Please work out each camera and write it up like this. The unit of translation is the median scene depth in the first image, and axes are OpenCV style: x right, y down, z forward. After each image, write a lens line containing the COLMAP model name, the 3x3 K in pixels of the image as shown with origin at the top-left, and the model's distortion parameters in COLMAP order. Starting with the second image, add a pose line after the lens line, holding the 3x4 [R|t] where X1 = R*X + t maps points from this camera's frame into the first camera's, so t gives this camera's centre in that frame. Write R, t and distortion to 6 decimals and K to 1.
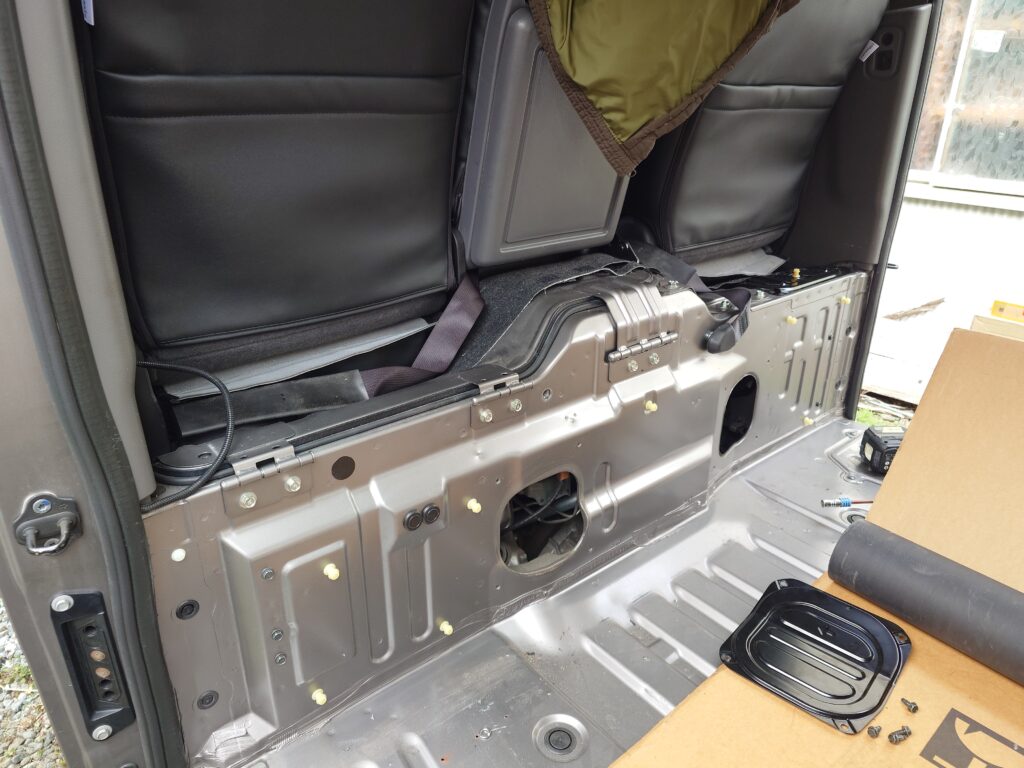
lens RADIAL K [[716.1, 0, 518.0], [0, 716.1, 380.7], [0, 0, 1]] dist [0.000844, 0.000660]
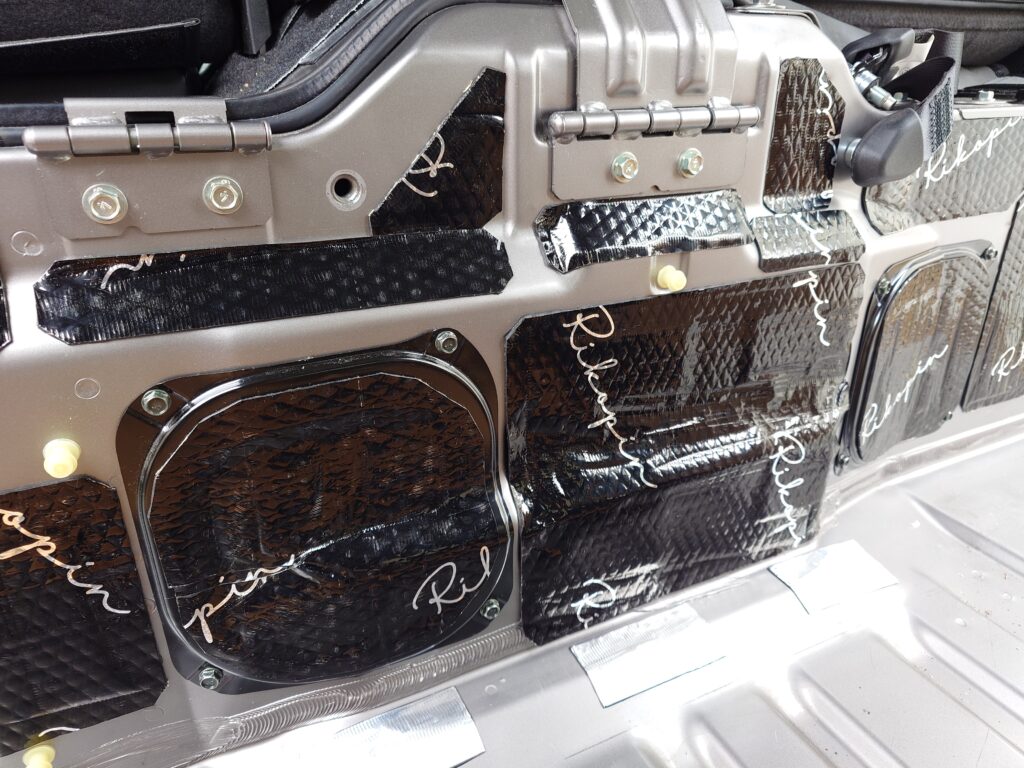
lens RADIAL K [[716.1, 0, 518.0], [0, 716.1, 380.7], [0, 0, 1]] dist [0.000844, 0.000660]
pose [[0.973752, 0.089316, -0.209357, 0.206903], [-0.086415, 0.995994, 0.022982, 0.098224], [0.210571, -0.004287, 0.977569, 0.634820]]
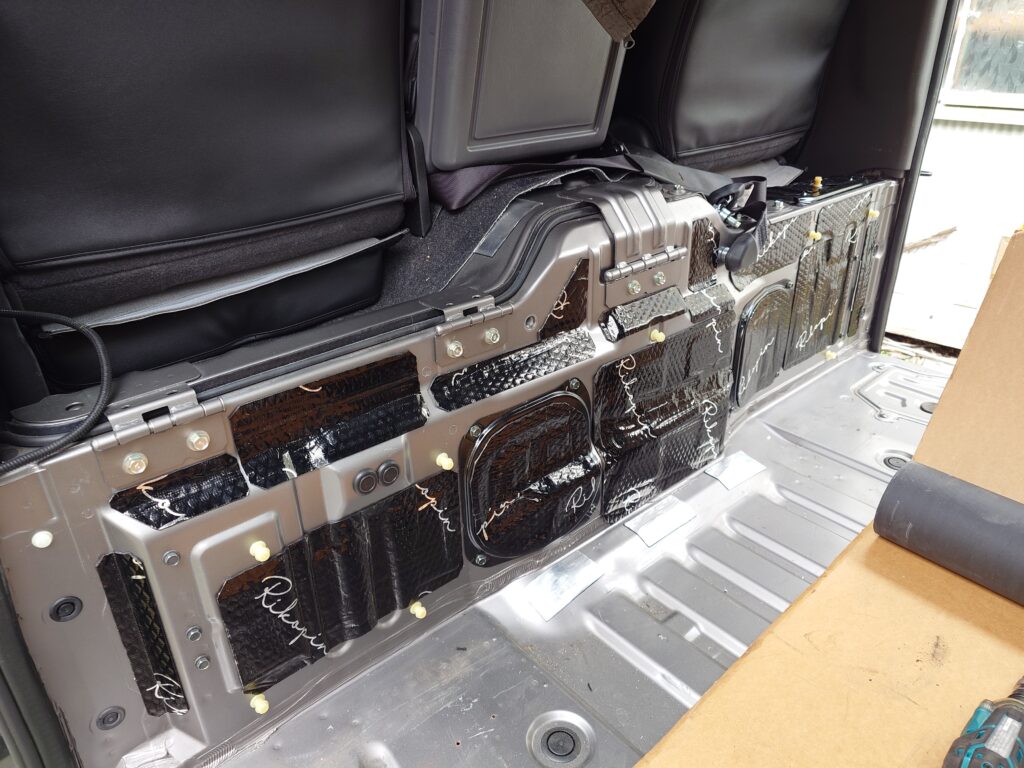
lens RADIAL K [[718.5, 0, 512.0], [0, 718.5, 384.0], [0, 0, 1]] dist [-0.003498, 0.002705]
pose [[0.999311, -0.036956, 0.003416, 0.013372], [0.036683, 0.997503, 0.060358, 0.037372], [-0.005638, -0.060191, 0.998171, 0.178753]]
